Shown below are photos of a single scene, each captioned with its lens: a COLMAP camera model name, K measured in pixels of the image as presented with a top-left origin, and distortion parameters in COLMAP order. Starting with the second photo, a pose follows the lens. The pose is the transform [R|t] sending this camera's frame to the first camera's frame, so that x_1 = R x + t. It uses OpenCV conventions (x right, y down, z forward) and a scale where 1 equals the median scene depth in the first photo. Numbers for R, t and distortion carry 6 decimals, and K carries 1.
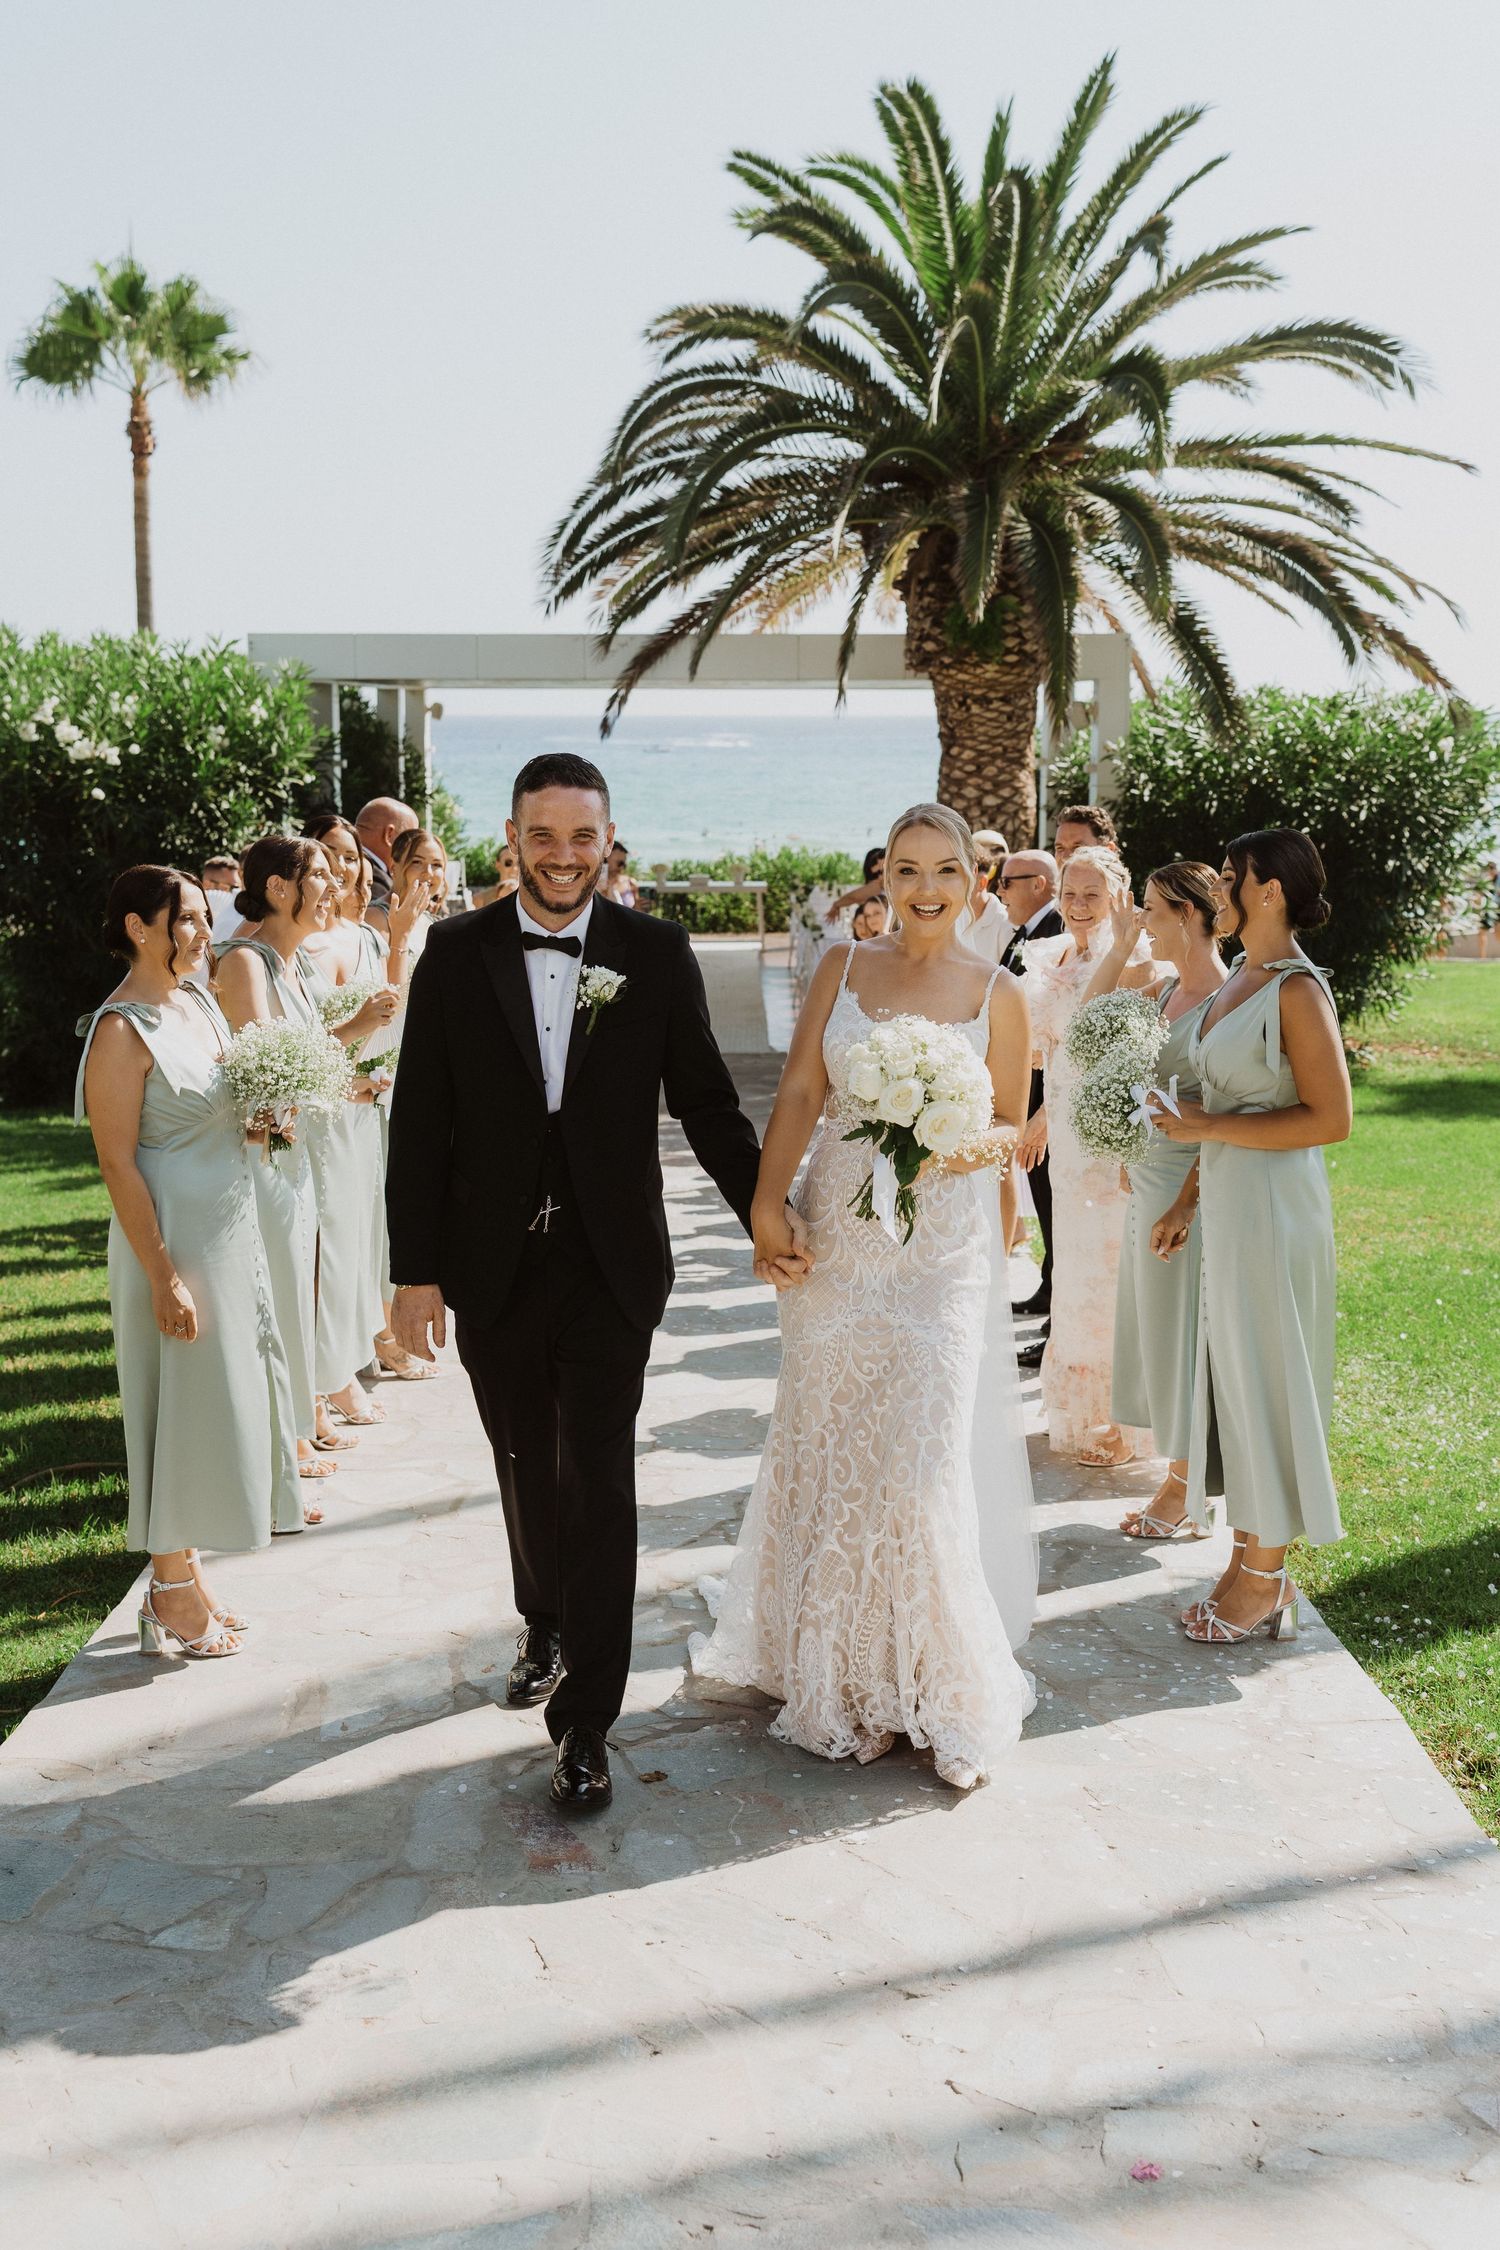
lens RADIAL K [[2436.9, 0, 750.0], [0, 2436.9, 1125.0], [0, 0, 1]] dist [0.004851, -0.012459]
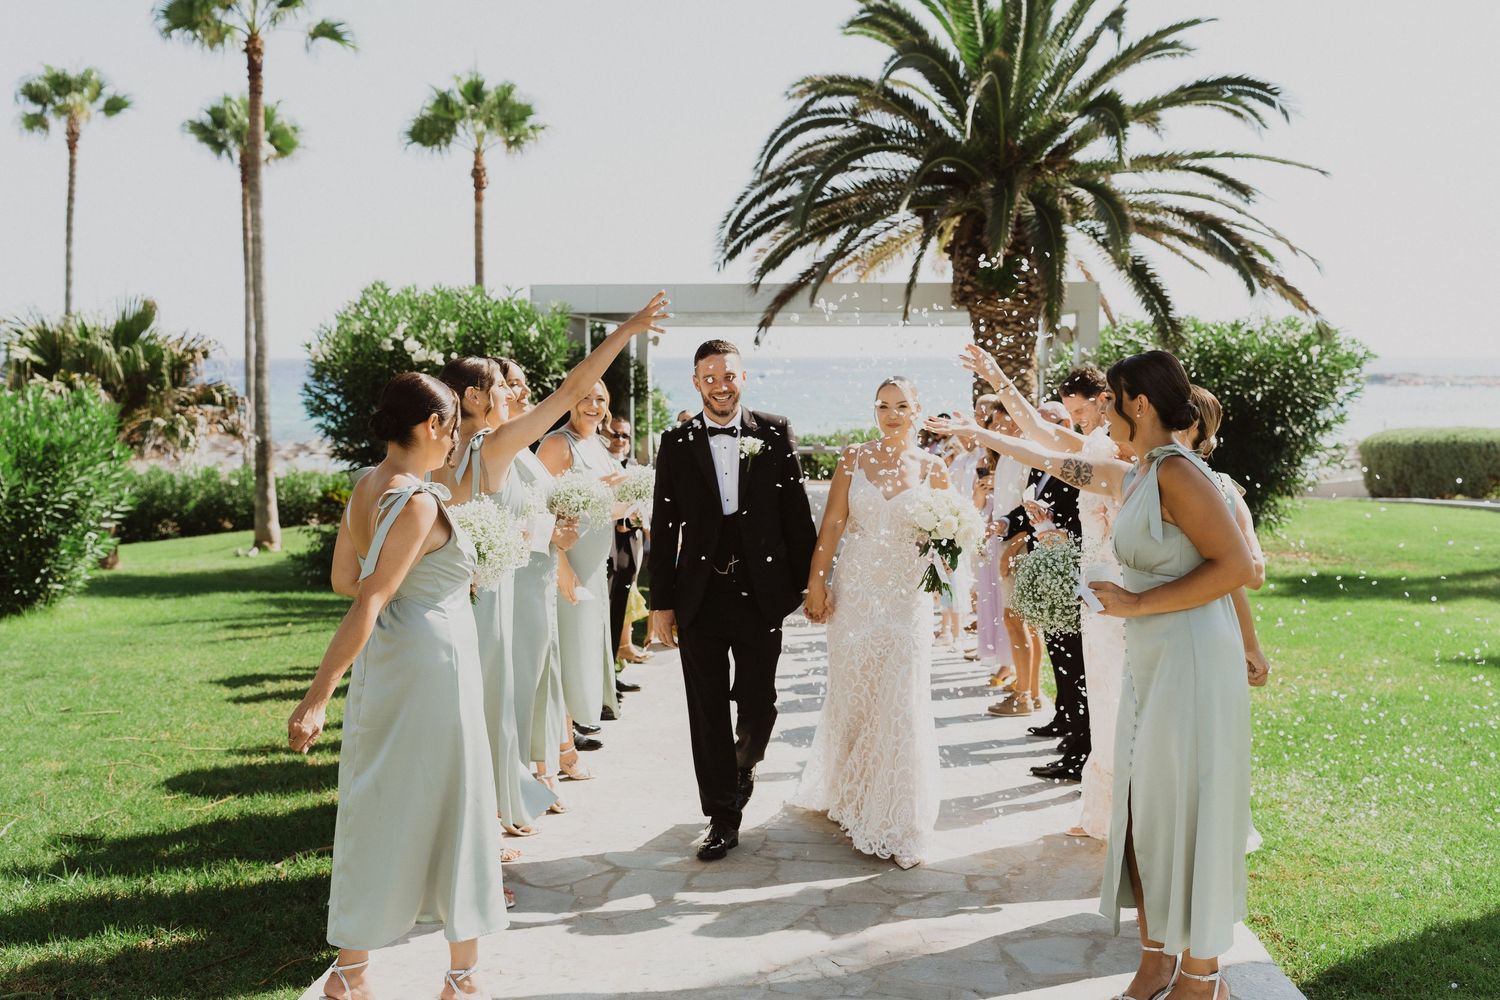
lens RADIAL K [[1447.1, 0, 750.0], [0, 1447.1, 500.0], [0, 0, 1]] dist [-0.004305, 0.003196]
pose [[0.997373, 0.003145, -0.072369, 0.003384], [-0.008333, 0.997406, -0.071503, 0.002340], [0.071956, 0.071918, 0.994812, 0.094422]]
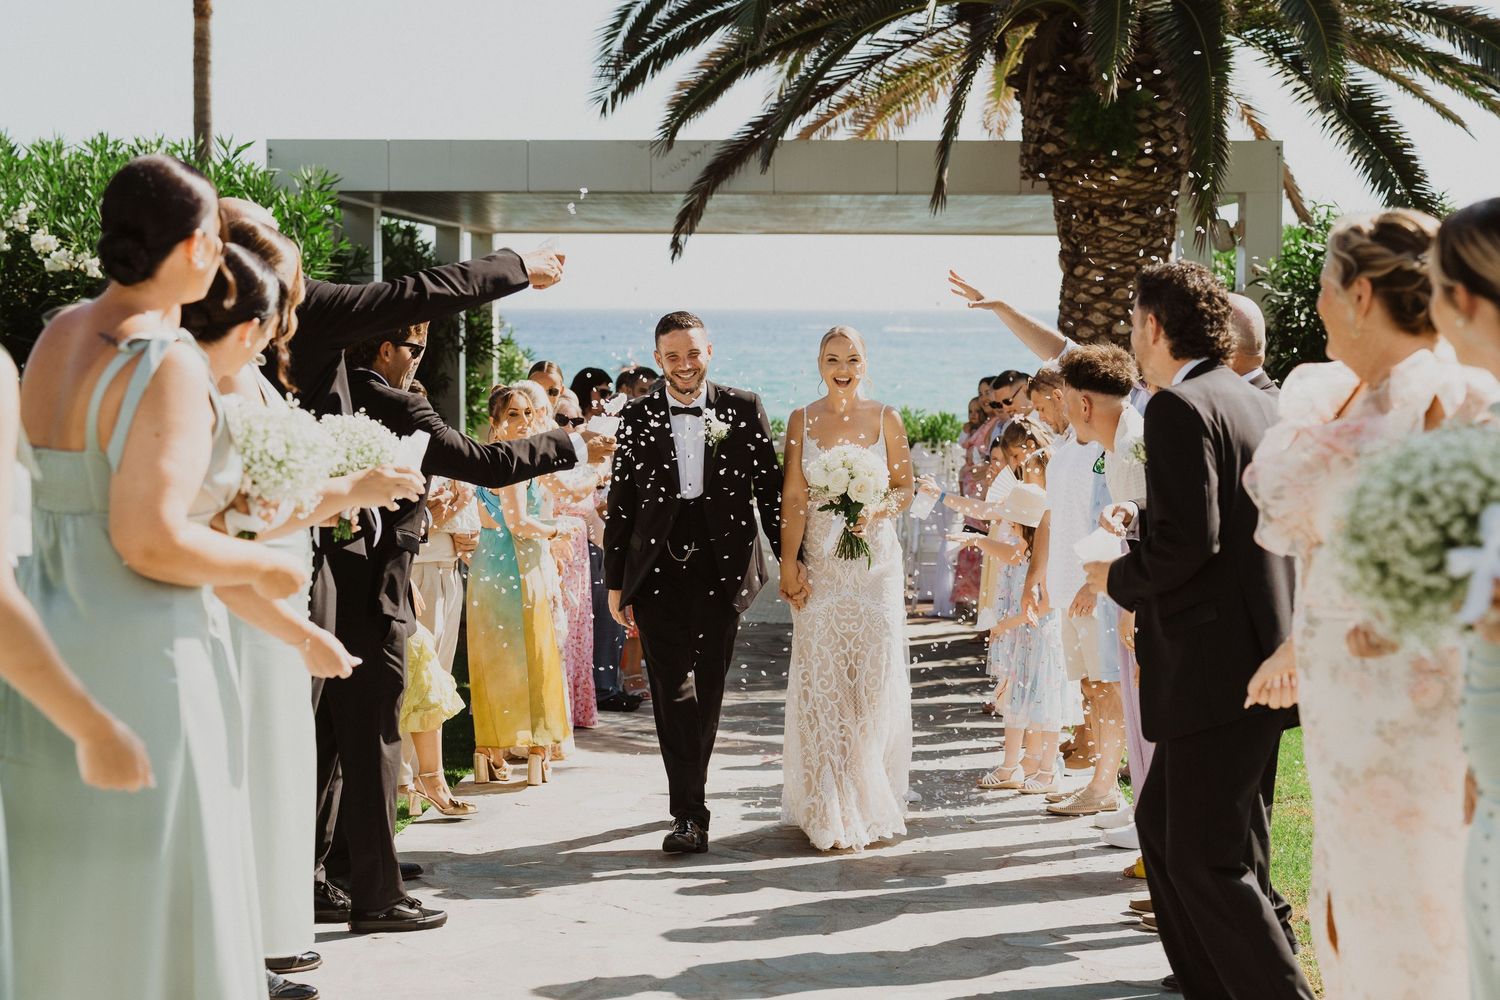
lens RADIAL K [[2339.1, 0, 750.0], [0, 2339.1, 500.0], [0, 0, 1]] dist [0.034689, 0.079916]
pose [[0.998954, 0.003617, -0.045586, 0.006199], [-0.007815, 0.995706, -0.092246, 0.003731], [0.045056, 0.092506, 0.994692, 0.184550]]
